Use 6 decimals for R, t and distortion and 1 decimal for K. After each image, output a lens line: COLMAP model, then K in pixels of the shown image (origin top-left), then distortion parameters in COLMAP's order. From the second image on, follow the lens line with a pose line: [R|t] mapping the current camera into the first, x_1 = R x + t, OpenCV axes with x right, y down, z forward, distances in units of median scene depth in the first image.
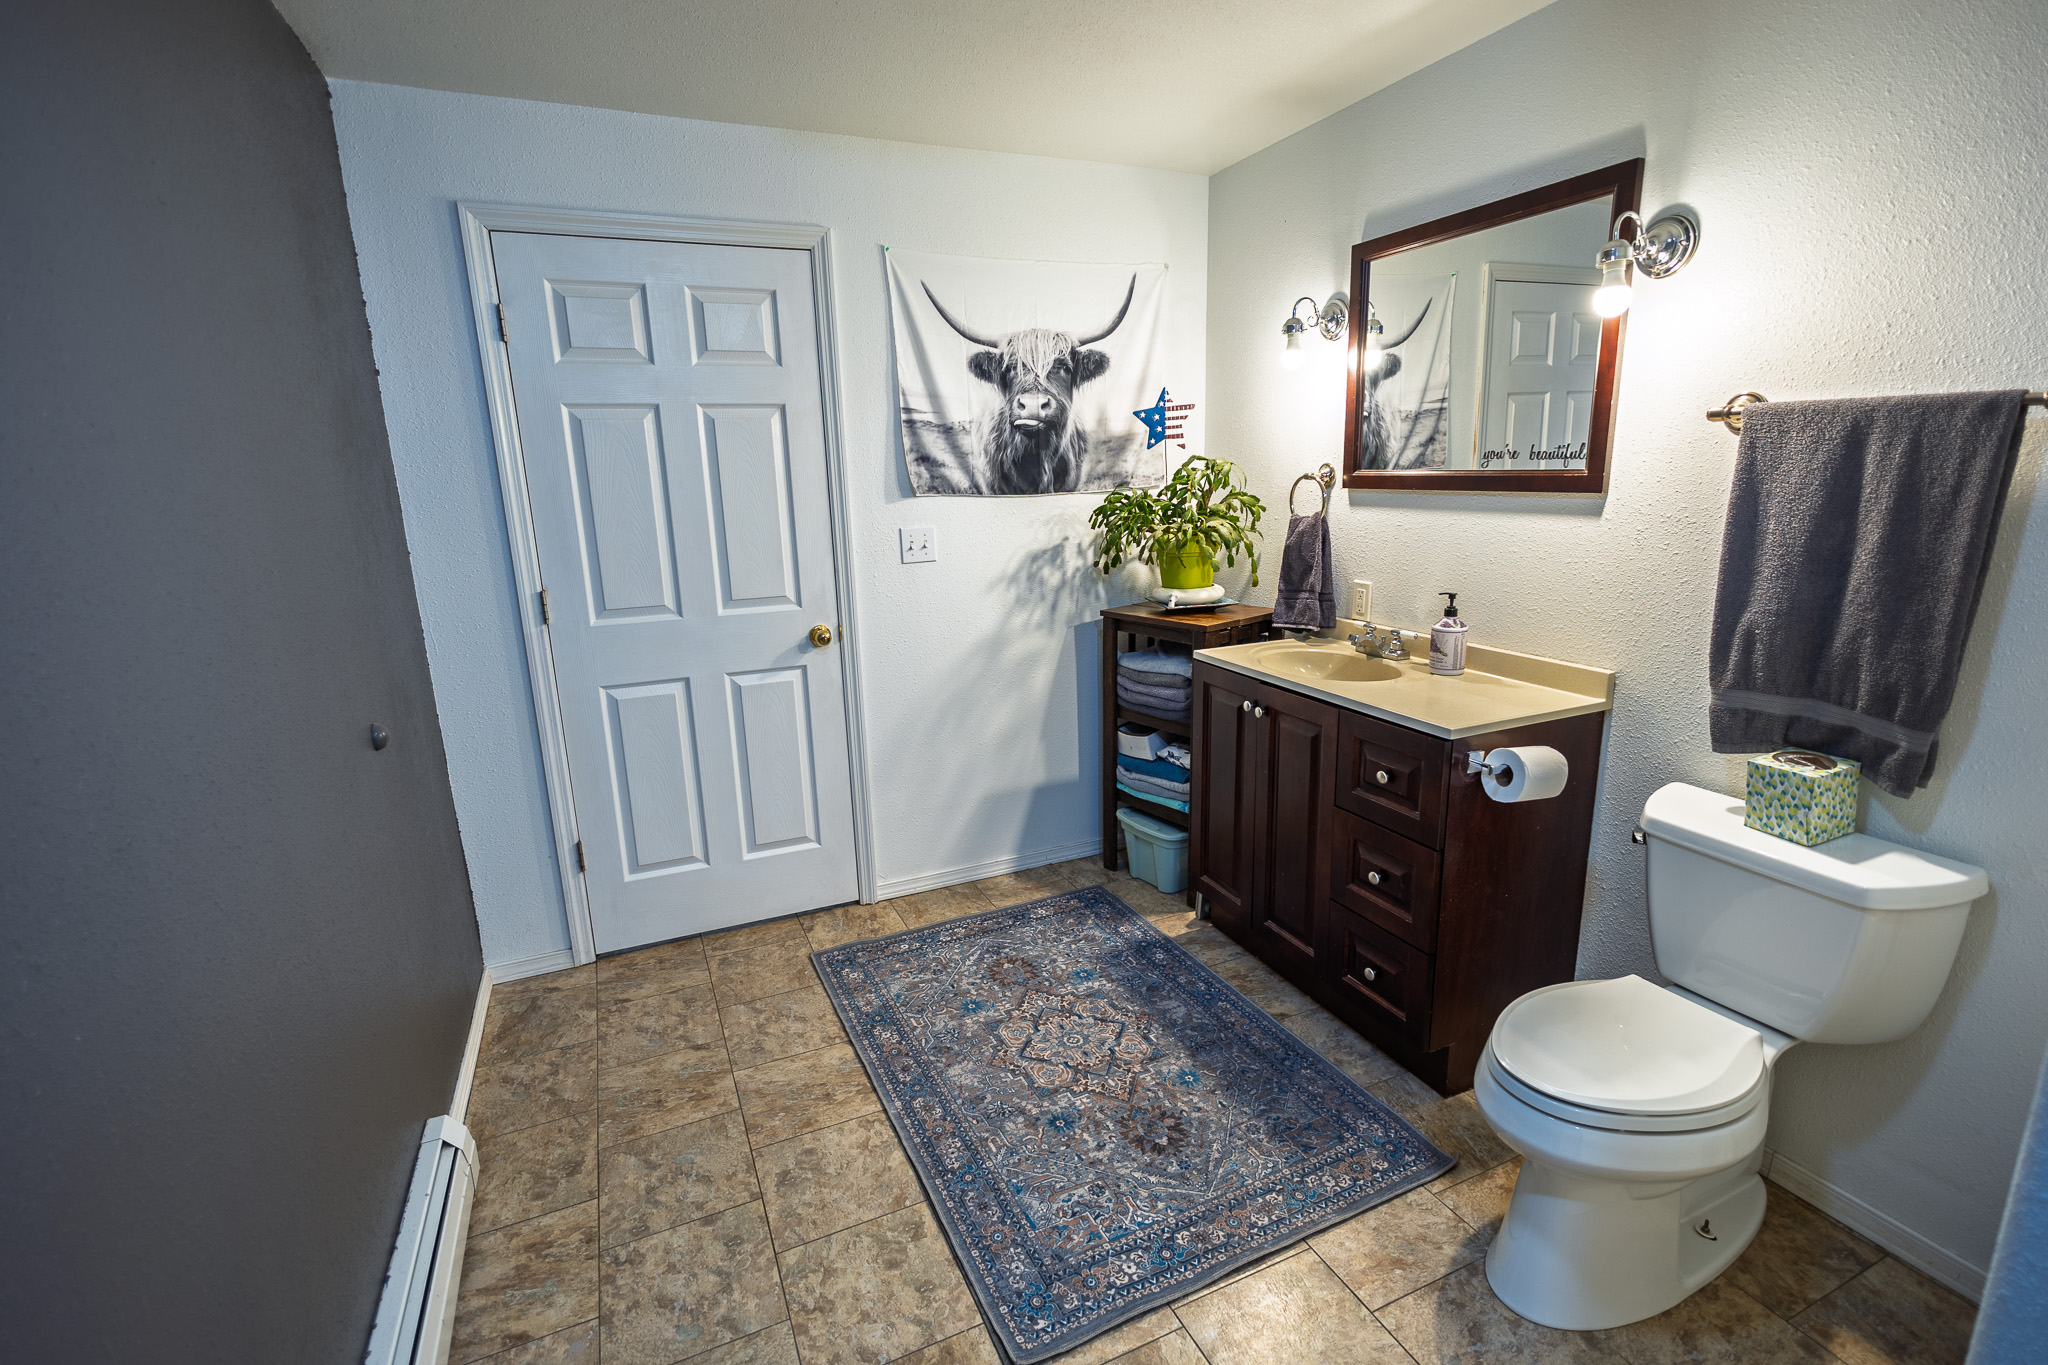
lens RADIAL K [[937.0, 0, 1024.0], [0, 937.0, 682.5], [0, 0, 1]] dist [0.008994, -0.000029]
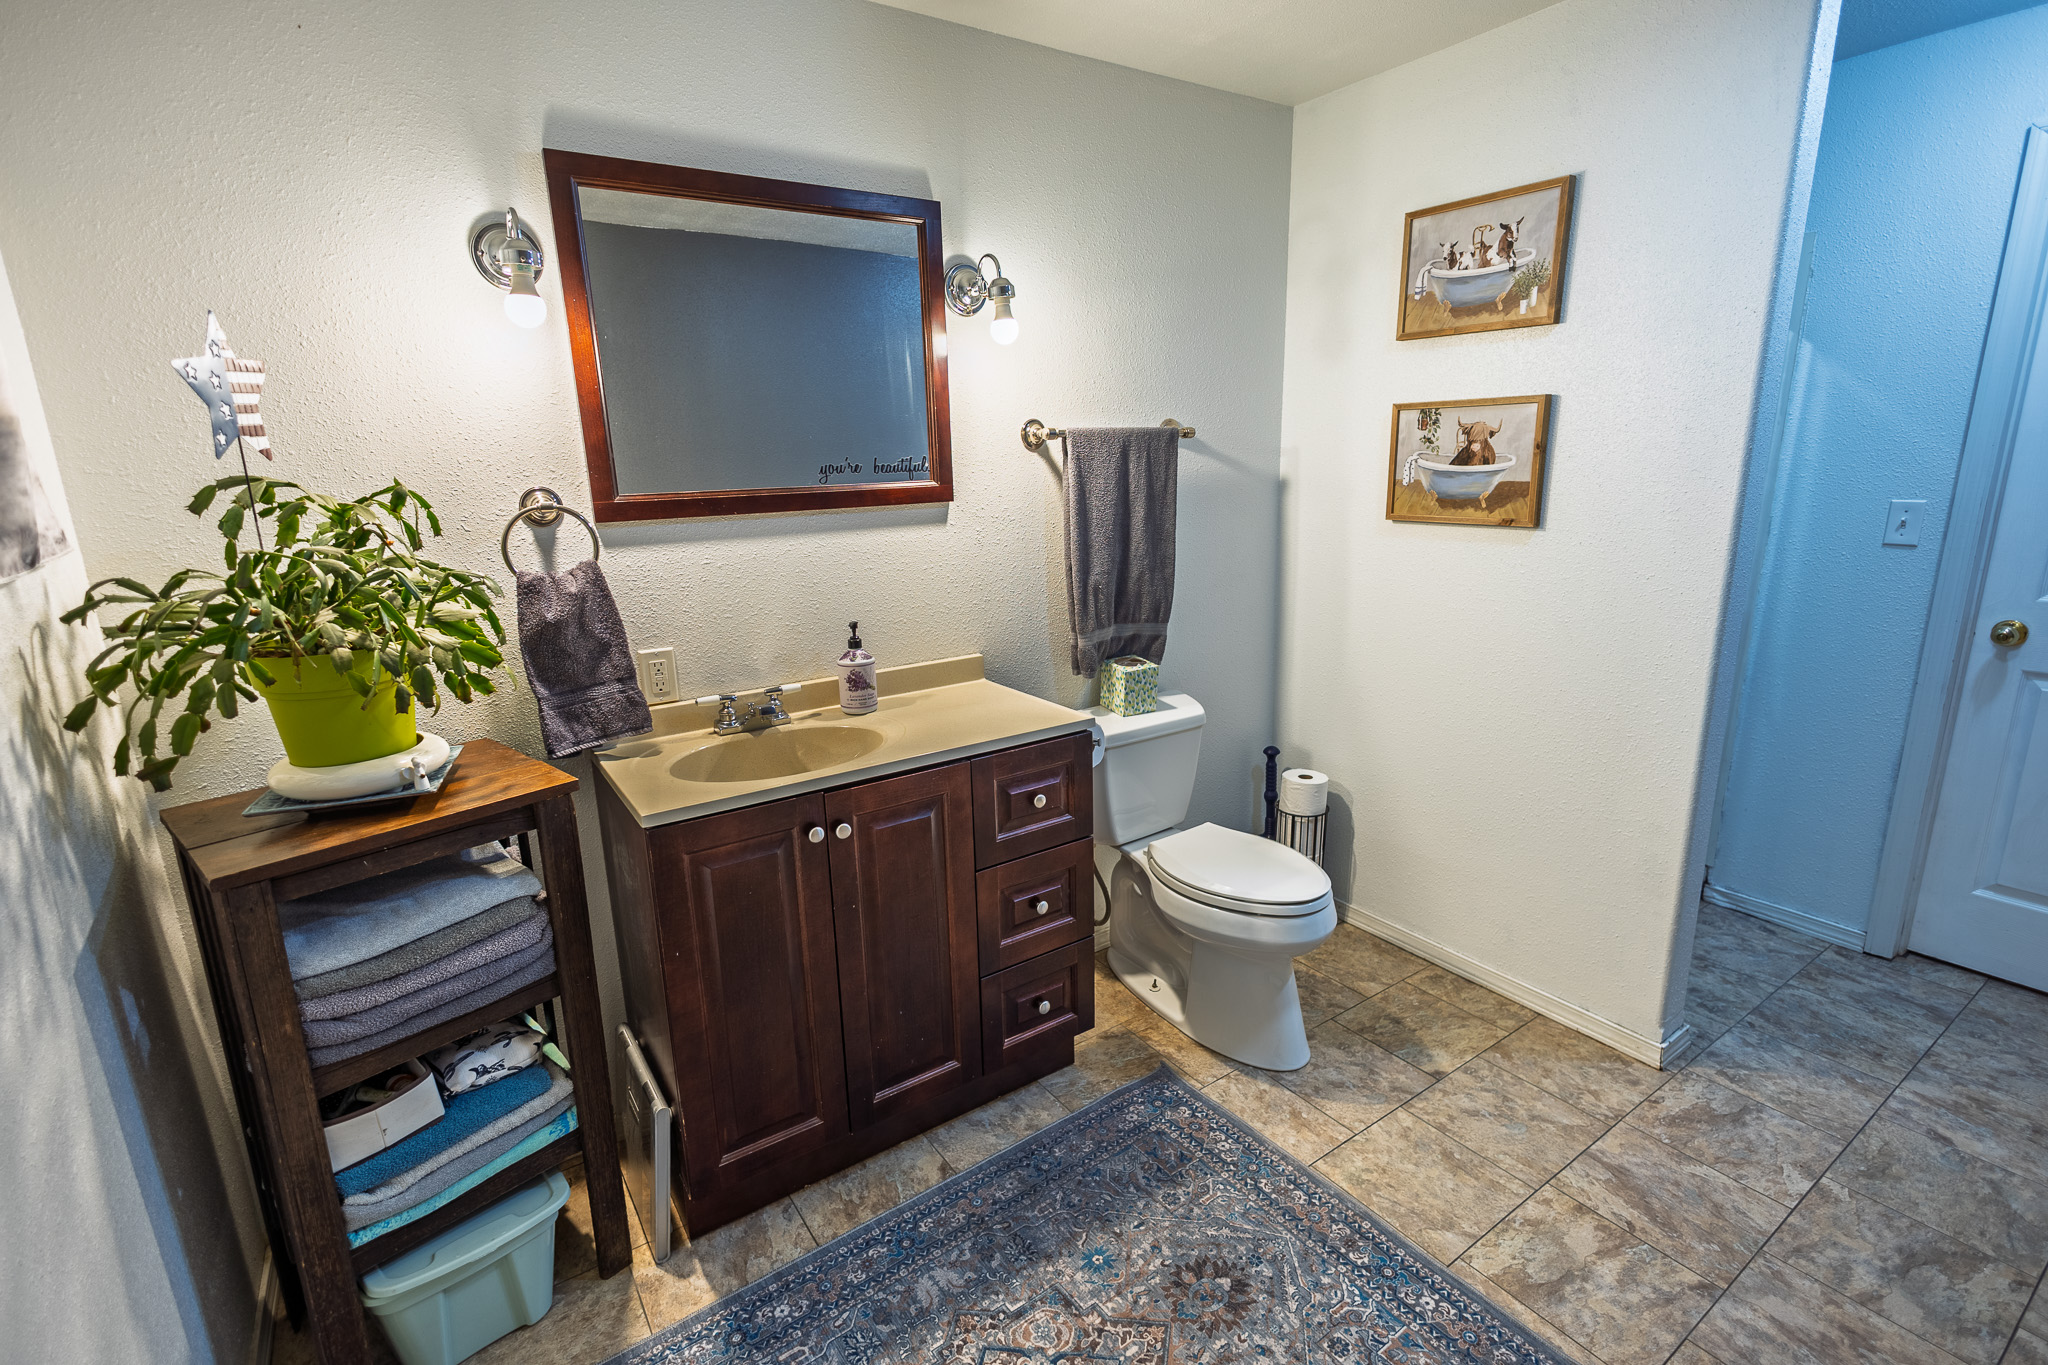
lens RADIAL K [[937.0, 0, 1024.0], [0, 937.0, 682.5], [0, 0, 1]] dist [0.008994, -0.000029]
pose [[-0.172105, -0.202671, 0.964004, -0.491830], [0.259439, 0.934731, 0.242835, -0.239874], [-0.950301, 0.291894, -0.108291, 1.064561]]
